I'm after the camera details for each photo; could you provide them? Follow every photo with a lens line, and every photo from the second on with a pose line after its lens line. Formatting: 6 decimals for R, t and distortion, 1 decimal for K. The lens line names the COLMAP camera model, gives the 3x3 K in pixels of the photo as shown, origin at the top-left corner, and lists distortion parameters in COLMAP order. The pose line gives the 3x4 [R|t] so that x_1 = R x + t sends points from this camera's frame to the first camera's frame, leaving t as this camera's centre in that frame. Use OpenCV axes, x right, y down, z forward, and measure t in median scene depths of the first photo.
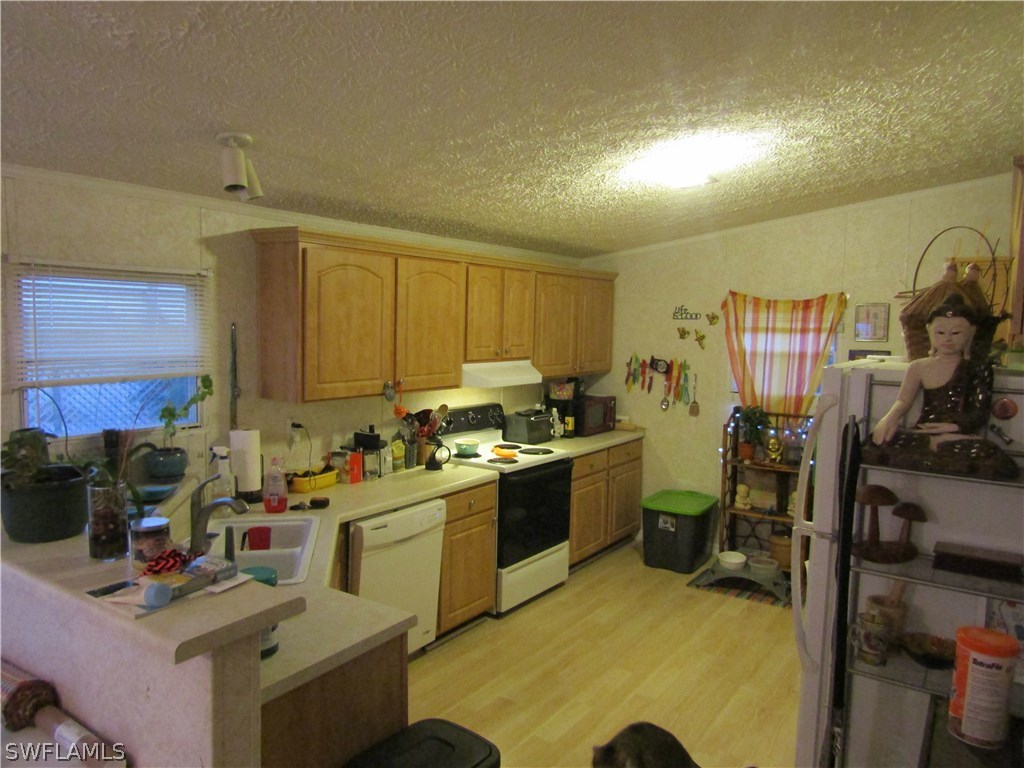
lens RADIAL K [[727.9, 0, 512.0], [0, 727.9, 384.0], [0, 0, 1]] dist [-0.012244, 0.001010]
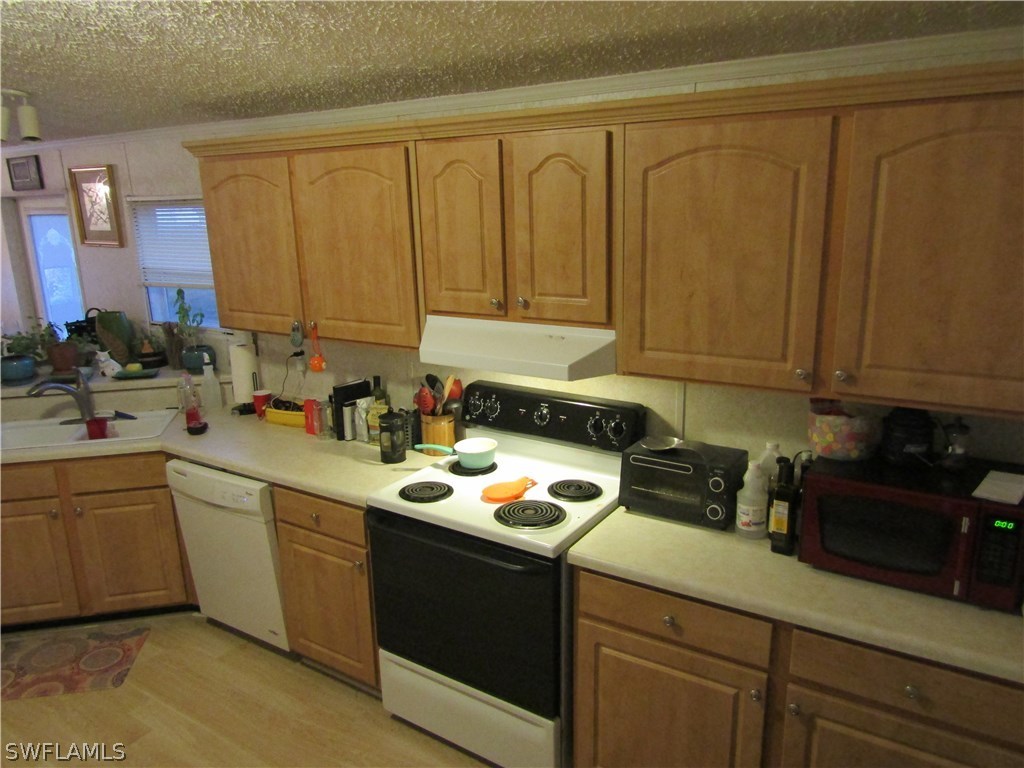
lens RADIAL K [[727.9, 0, 512.0], [0, 727.9, 384.0], [0, 0, 1]] dist [-0.012244, 0.001010]
pose [[0.034692, 0.223229, -0.974148, 0.462413], [-0.065103, 0.973170, 0.220686, -0.094235], [0.997275, 0.055764, 0.048294, 0.899131]]
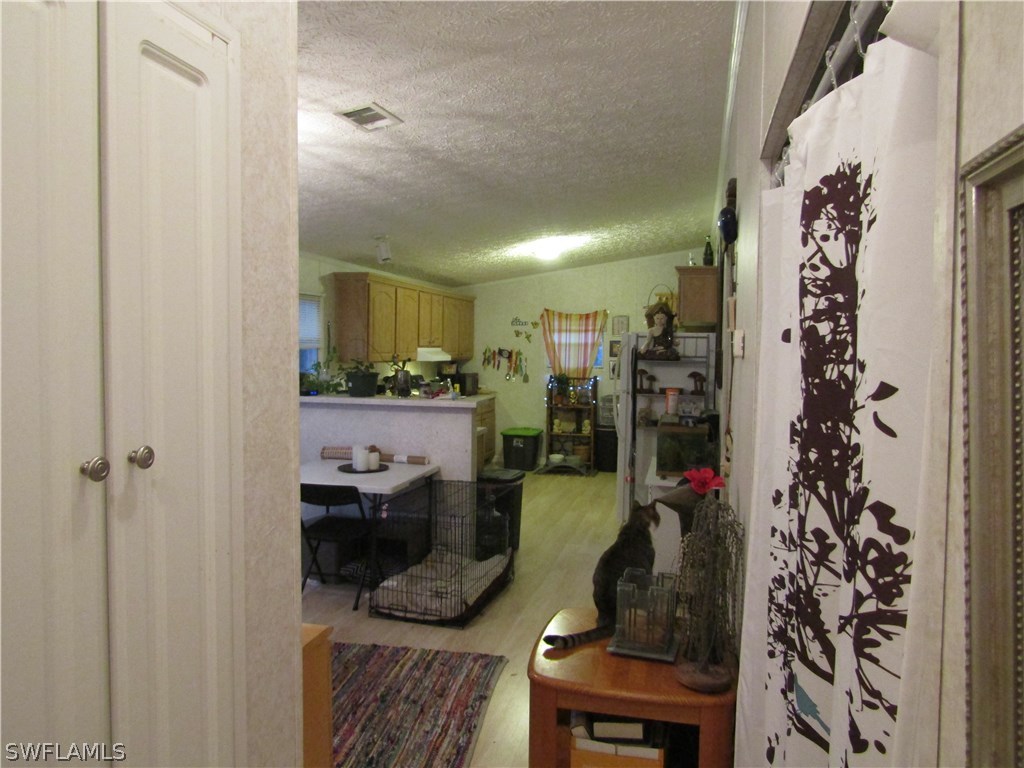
lens RADIAL K [[727.9, 0, 512.0], [0, 727.9, 384.0], [0, 0, 1]] dist [-0.012244, 0.001010]
pose [[0.938744, -0.025347, 0.343682, -0.396602], [0.035842, 0.999064, -0.024217, 0.095971], [-0.342747, 0.035052, 0.938774, -0.629501]]
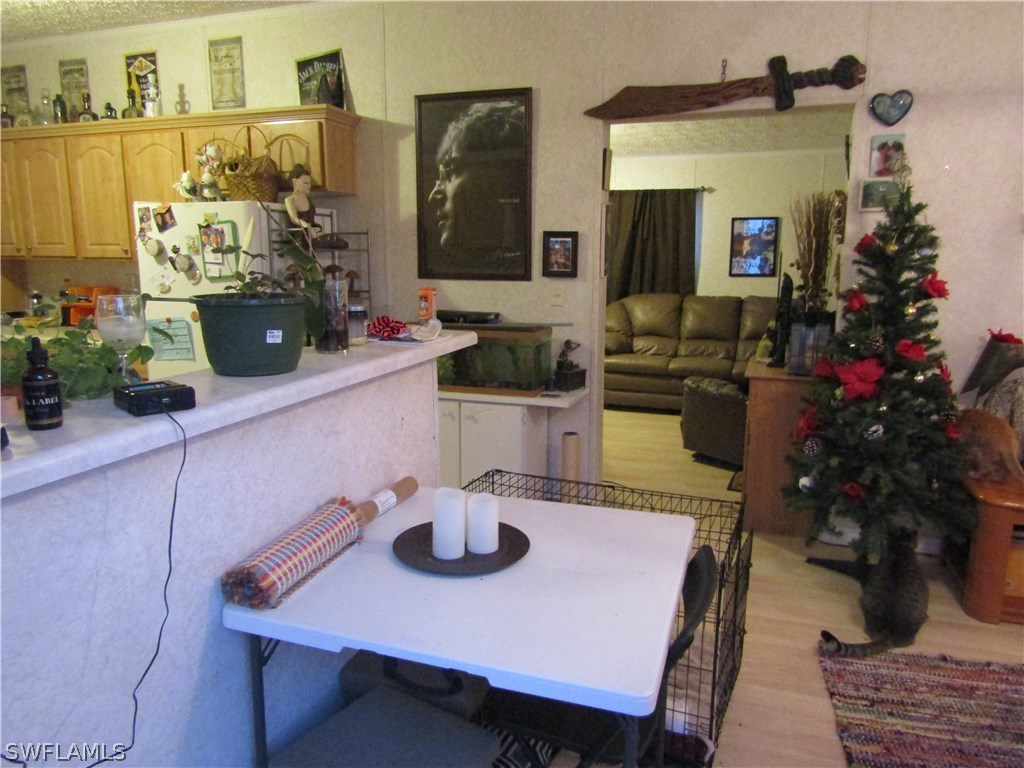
lens RADIAL K [[727.9, 0, 512.0], [0, 727.9, 384.0], [0, 0, 1]] dist [-0.012244, 0.001010]
pose [[-0.256121, -0.207739, 0.944059, -0.576192], [0.079030, 0.968865, 0.234638, 0.014239], [-0.963409, 0.134705, -0.231729, 0.353487]]
